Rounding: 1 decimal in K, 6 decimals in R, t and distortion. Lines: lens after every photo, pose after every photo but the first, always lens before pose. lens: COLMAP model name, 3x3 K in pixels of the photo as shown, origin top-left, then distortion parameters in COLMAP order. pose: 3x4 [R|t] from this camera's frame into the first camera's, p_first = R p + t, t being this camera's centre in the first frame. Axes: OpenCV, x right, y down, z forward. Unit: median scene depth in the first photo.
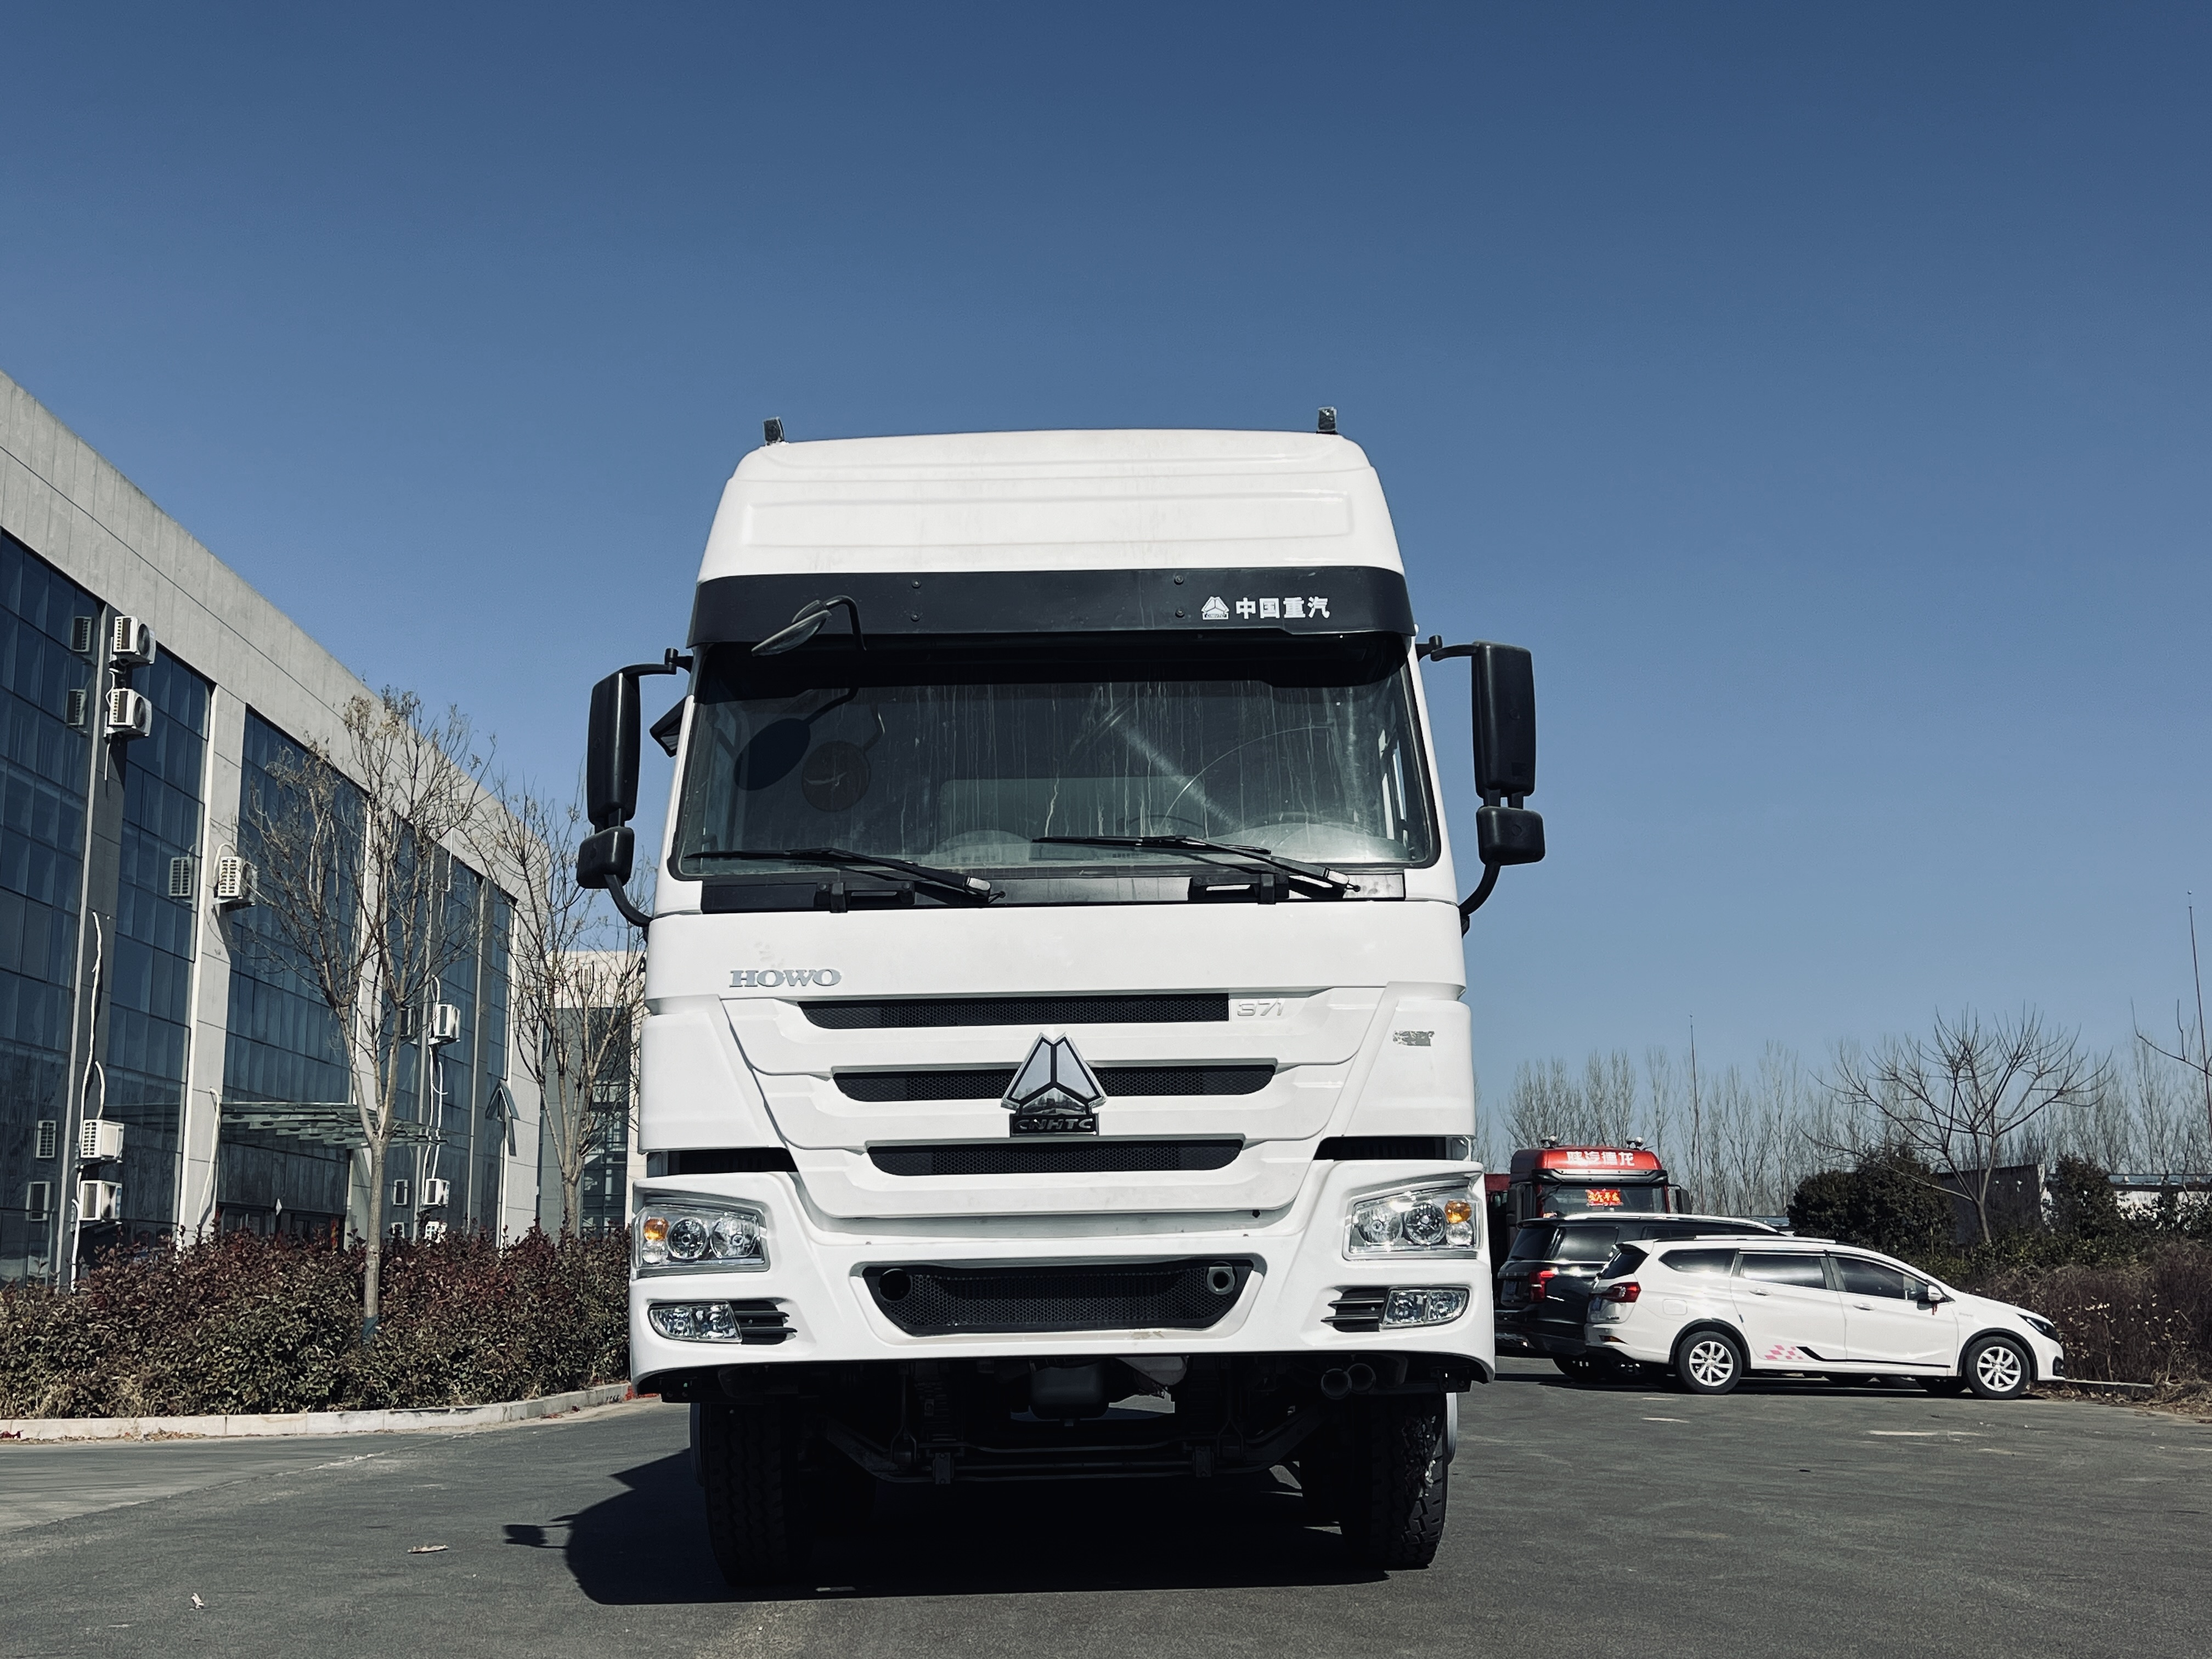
lens RADIAL K [[2365.2, 0, 1106.0], [0, 2365.2, 829.5], [0, 0, 1]] dist [0.112704, -0.002383]
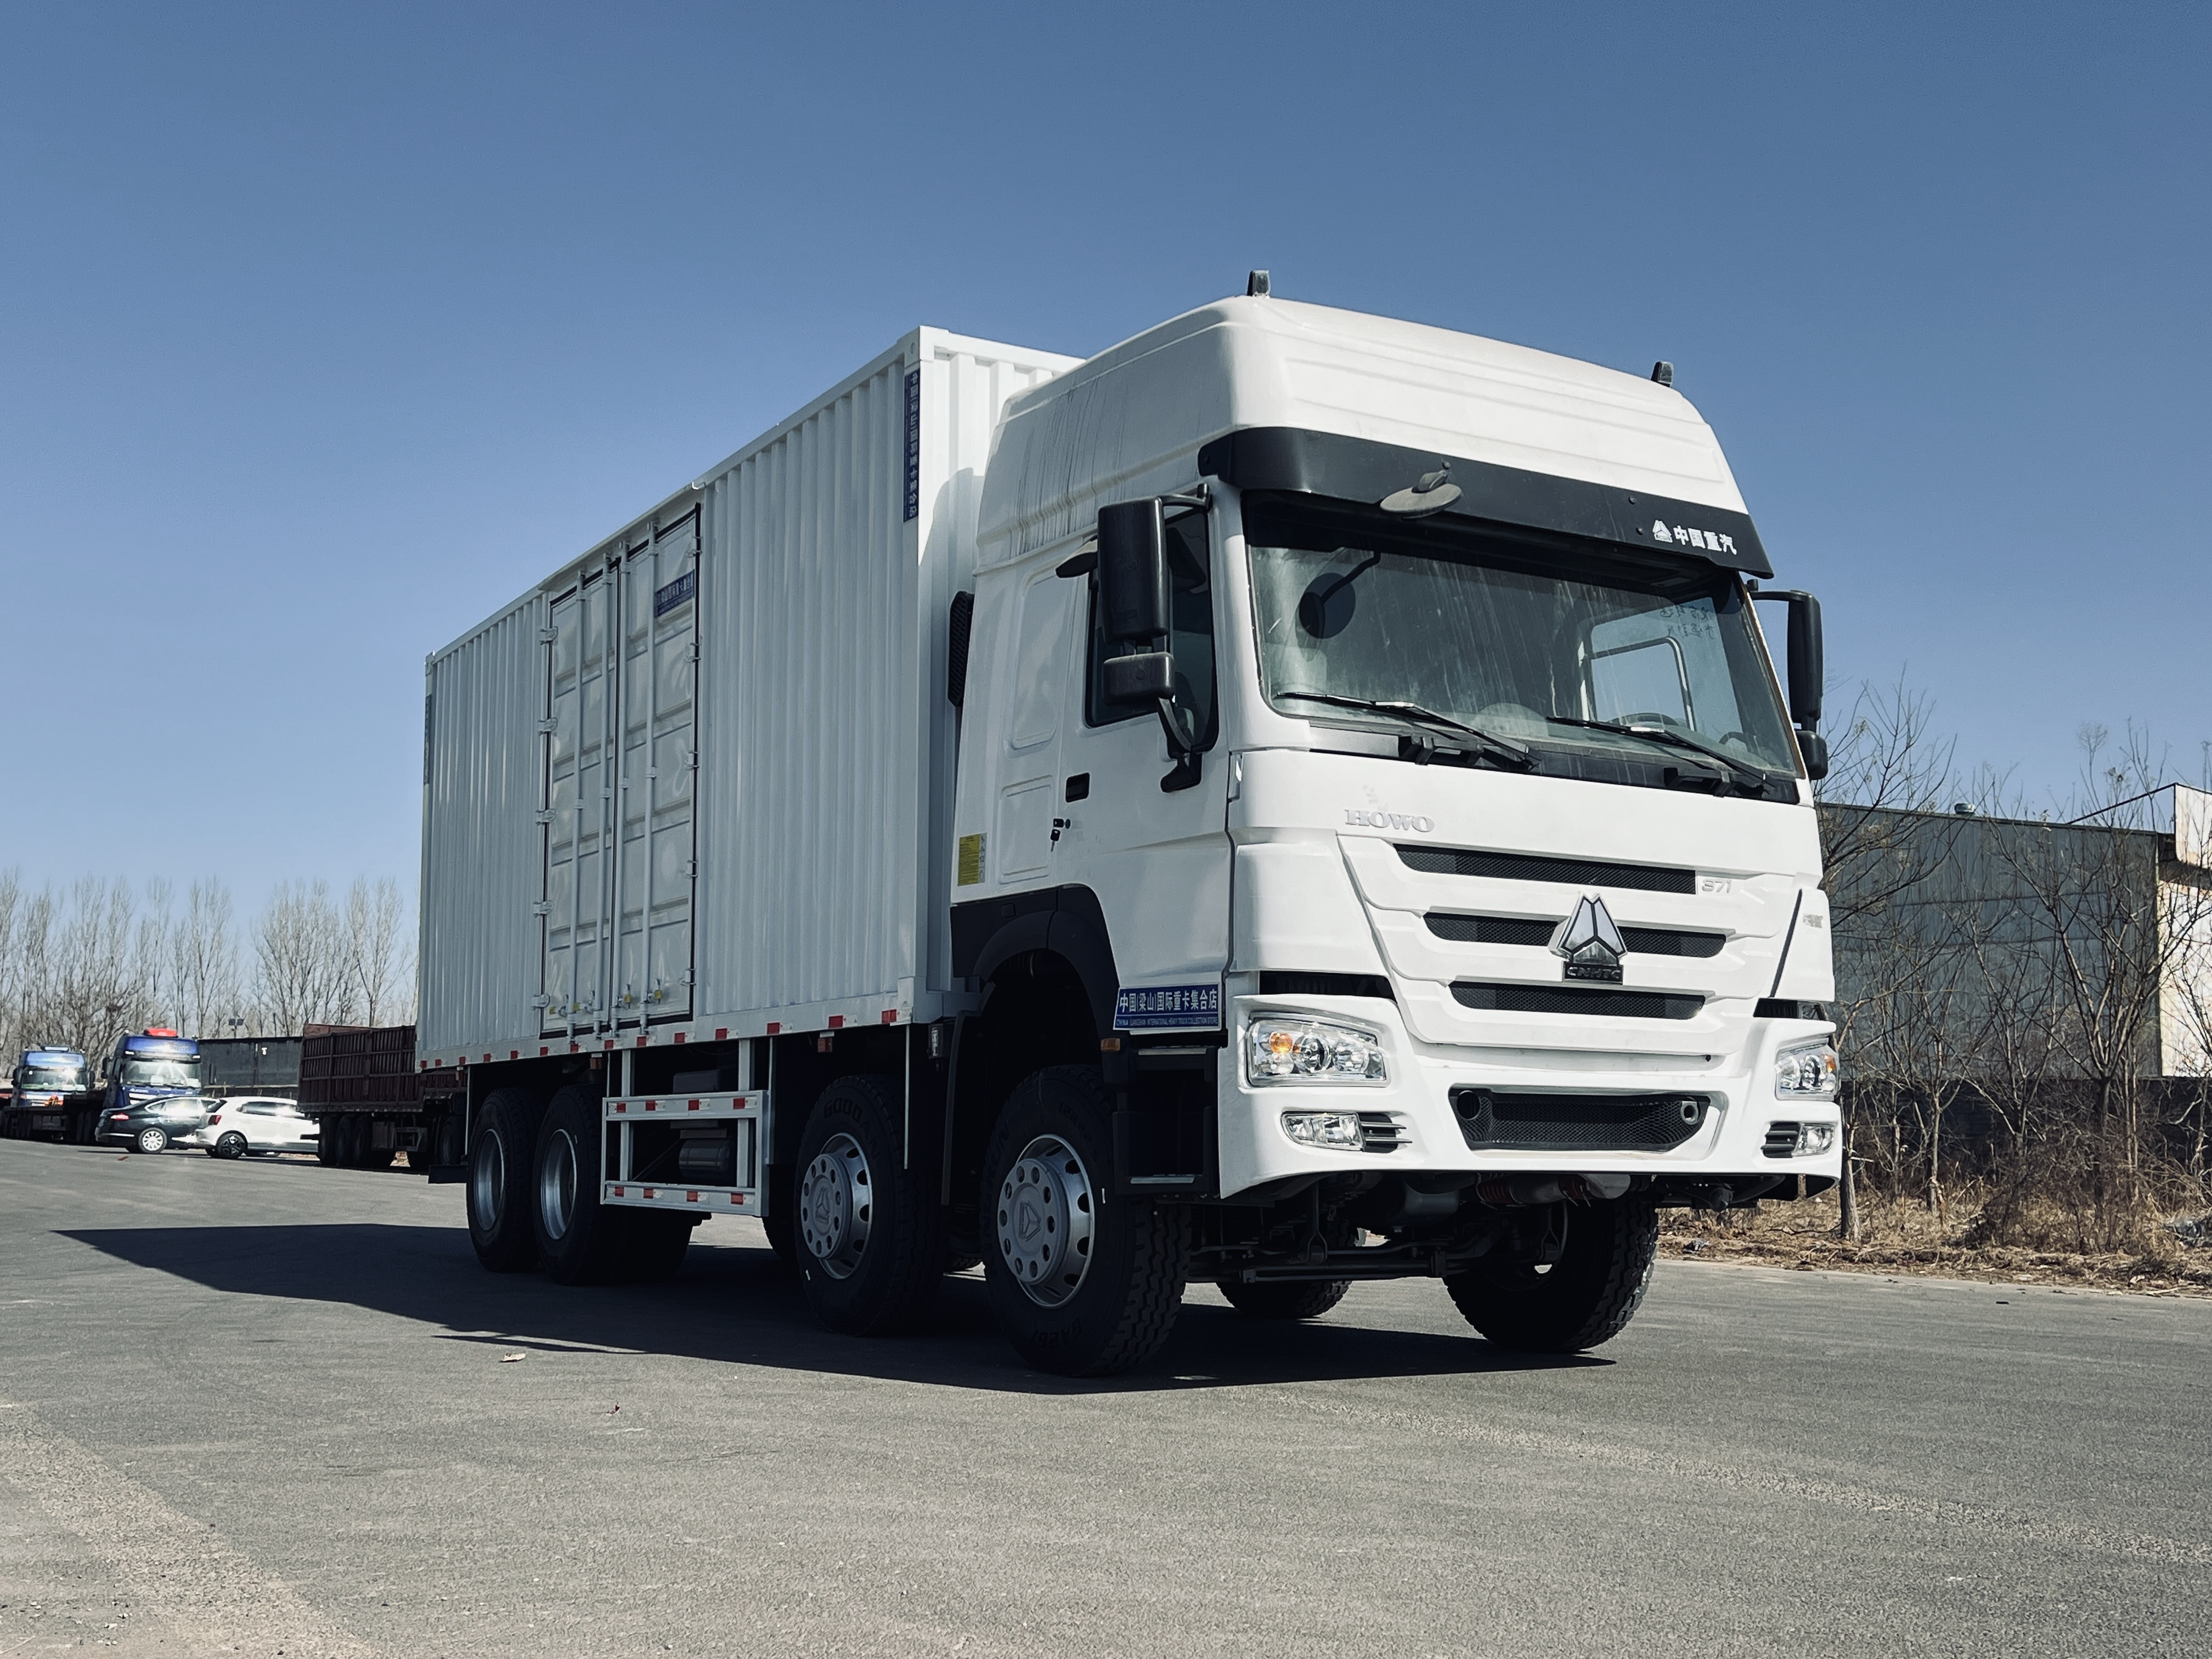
lens RADIAL K [[2493.9, 0, 1106.0], [0, 2493.9, 829.5], [0, 0, 1]] dist [0.006733, -0.004601]
pose [[0.866505, 0.093769, 0.490283, -0.813085], [-0.126971, 0.991295, 0.034813, 0.043849], [-0.482751, -0.092417, 0.870868, 0.074453]]
